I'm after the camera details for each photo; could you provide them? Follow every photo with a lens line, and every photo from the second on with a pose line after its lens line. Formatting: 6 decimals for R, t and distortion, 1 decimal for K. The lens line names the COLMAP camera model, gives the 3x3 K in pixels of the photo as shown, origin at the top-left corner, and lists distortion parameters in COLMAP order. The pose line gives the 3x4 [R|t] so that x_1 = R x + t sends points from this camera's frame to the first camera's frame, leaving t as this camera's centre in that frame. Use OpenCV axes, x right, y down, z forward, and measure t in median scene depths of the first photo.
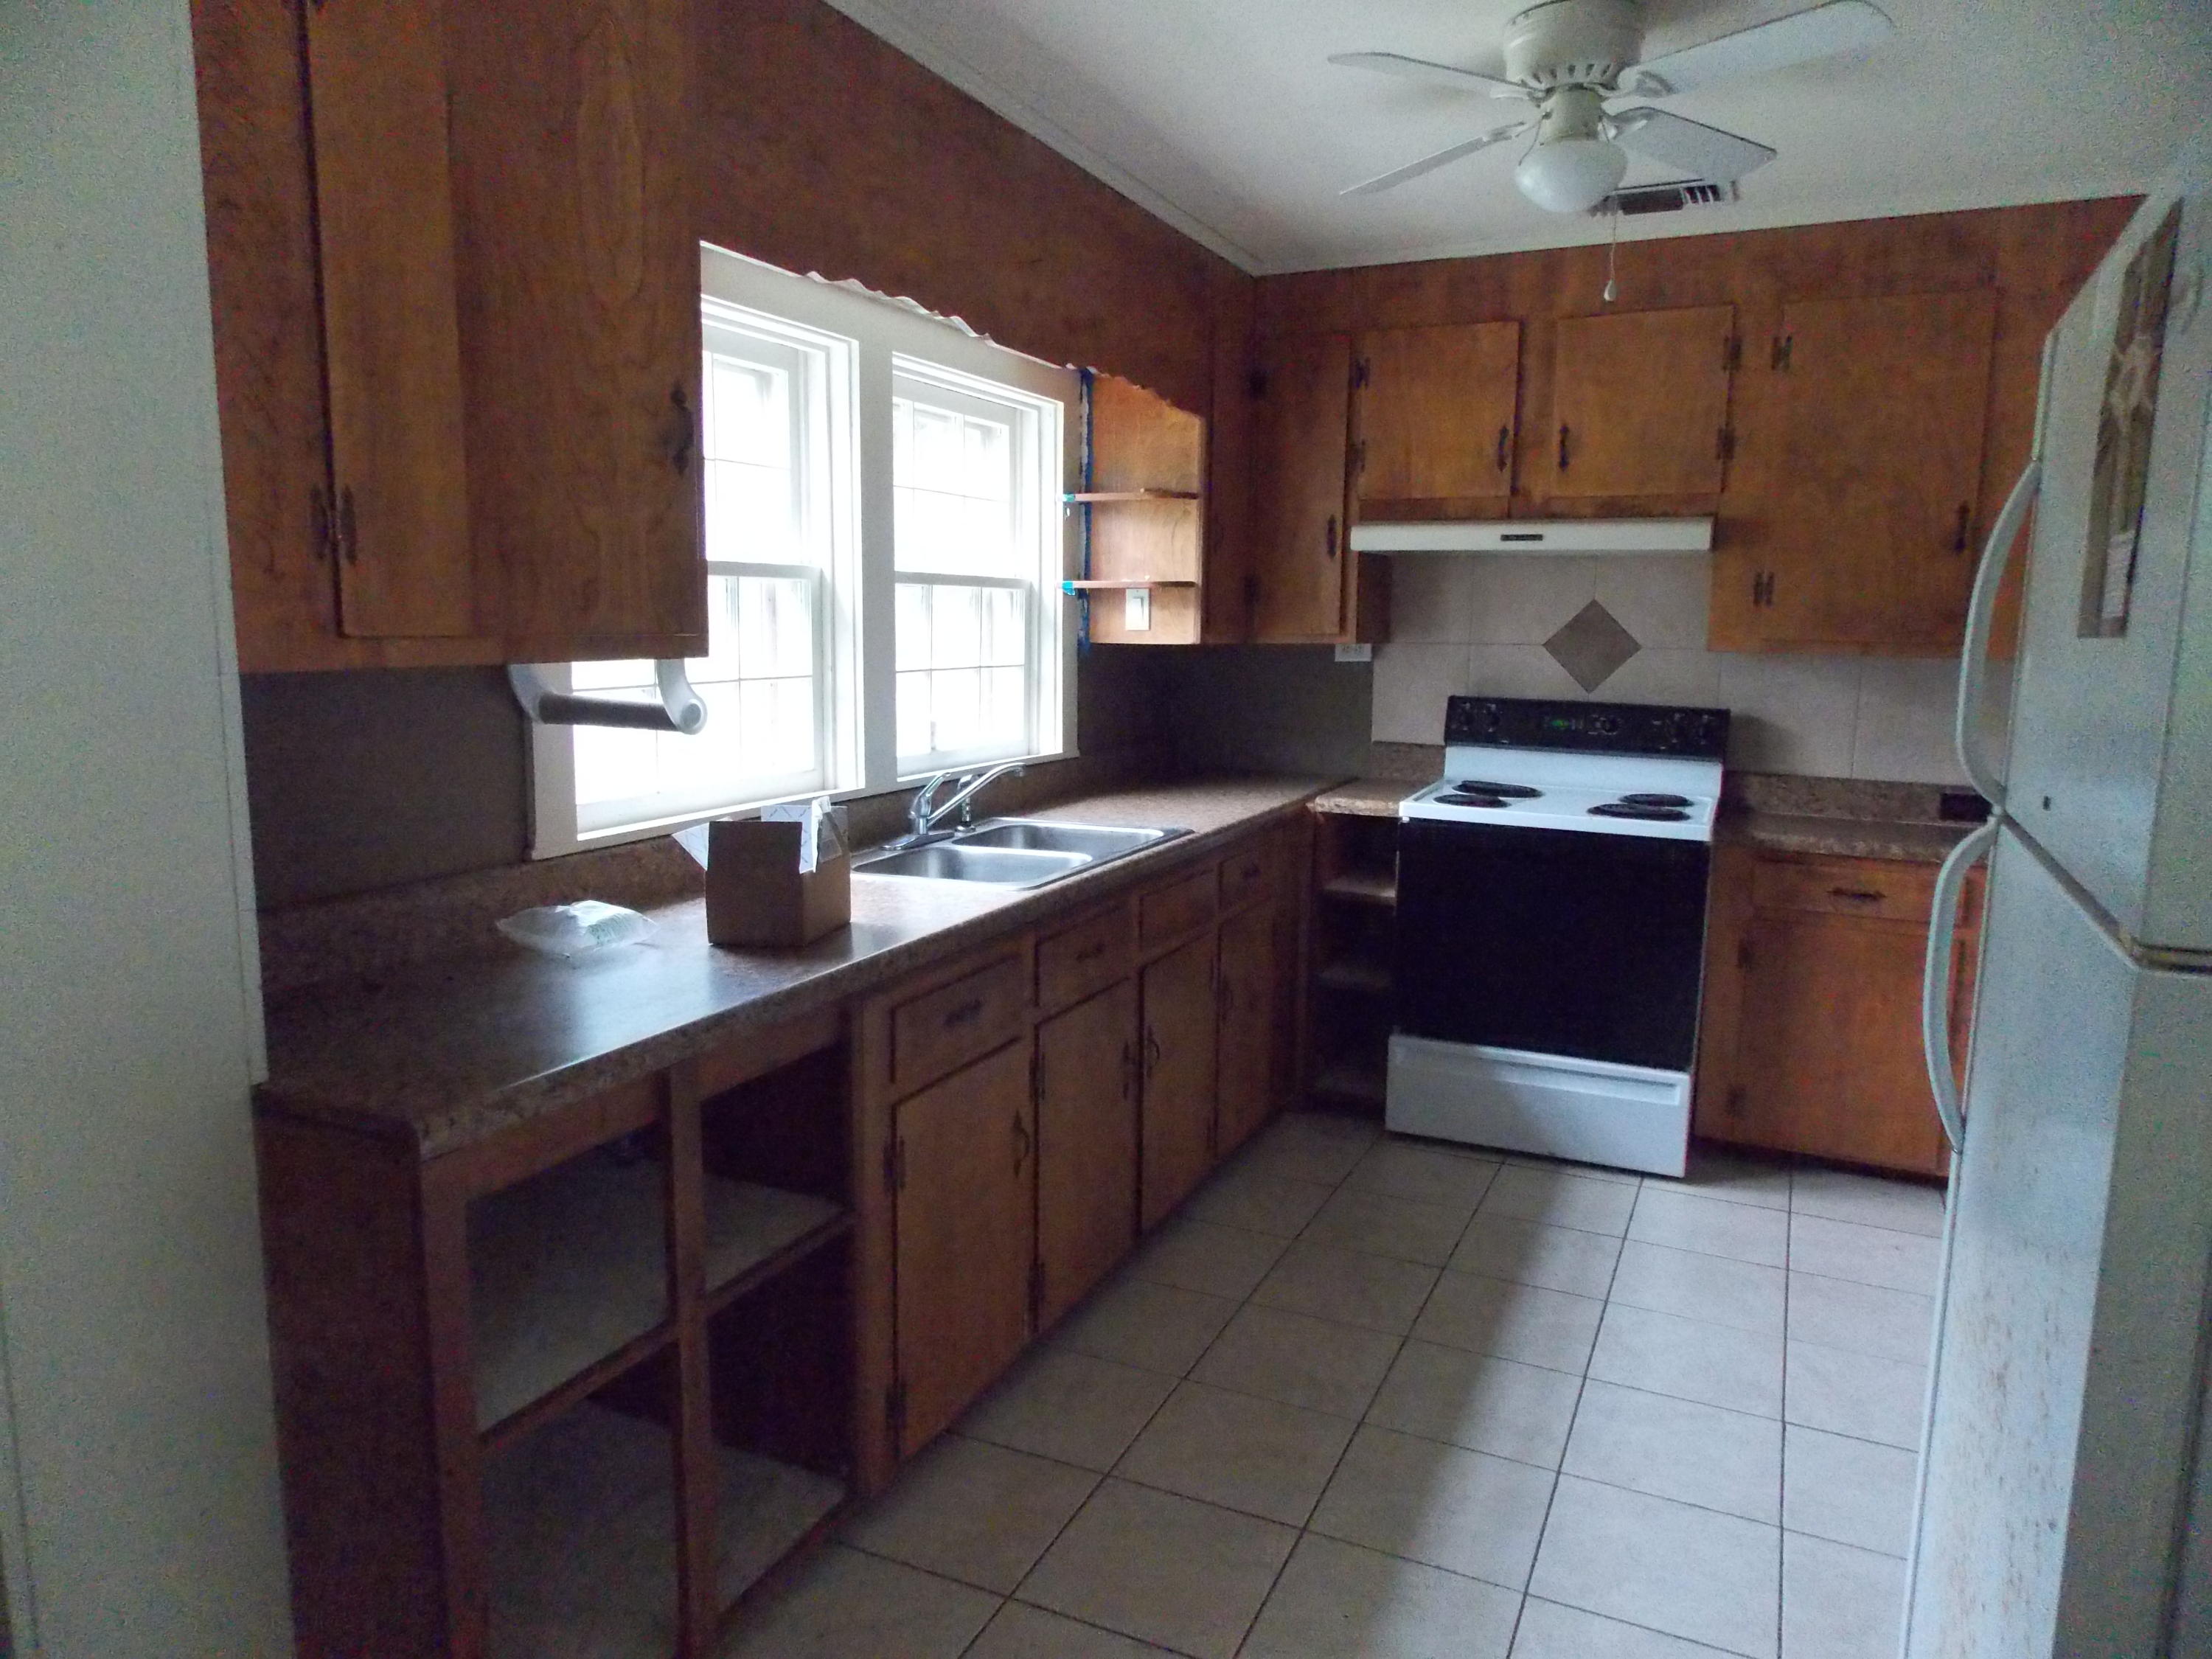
lens RADIAL K [[1455.3, 0, 1106.0], [0, 1455.3, 829.5], [0, 0, 1]] dist [-0.018675, 0.003824]
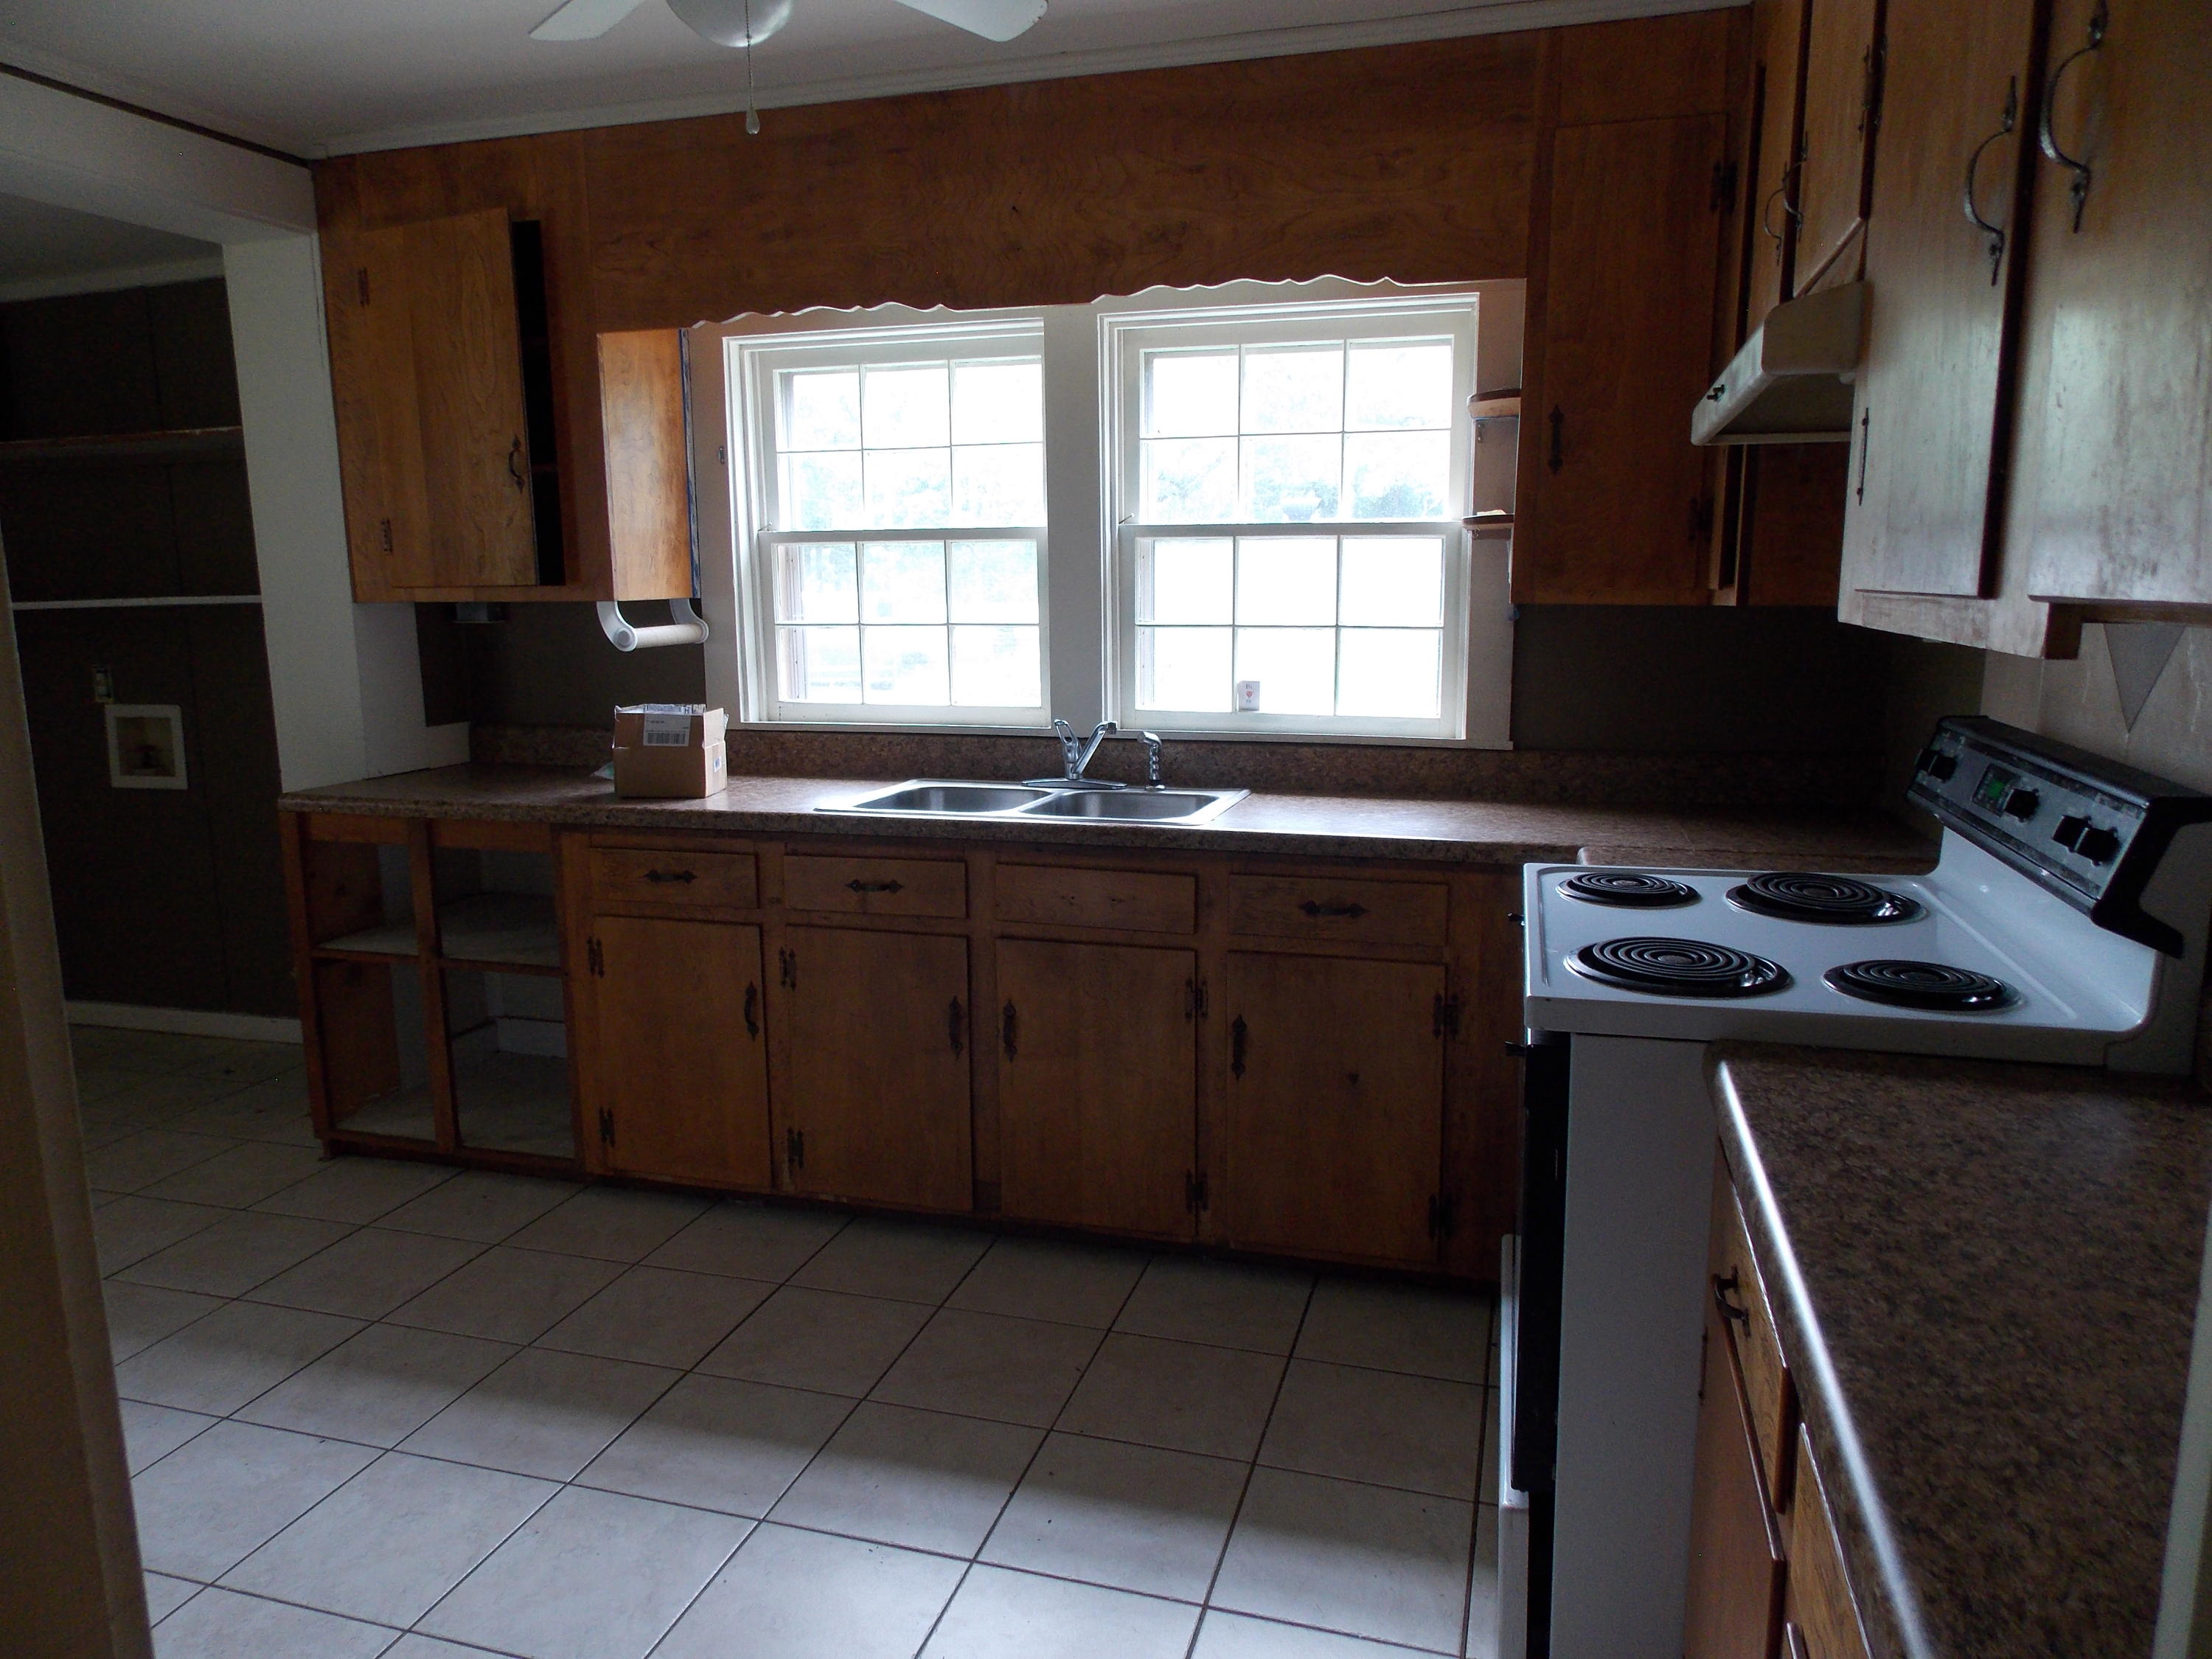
lens RADIAL K [[1455.3, 0, 1106.0], [0, 1455.3, 829.5], [0, 0, 1]] dist [-0.018675, 0.003824]
pose [[0.149234, 0.156306, -0.976370, 1.211891], [-0.137270, 0.981141, 0.136089, -0.143717], [0.979227, 0.113718, 0.167875, 1.141968]]
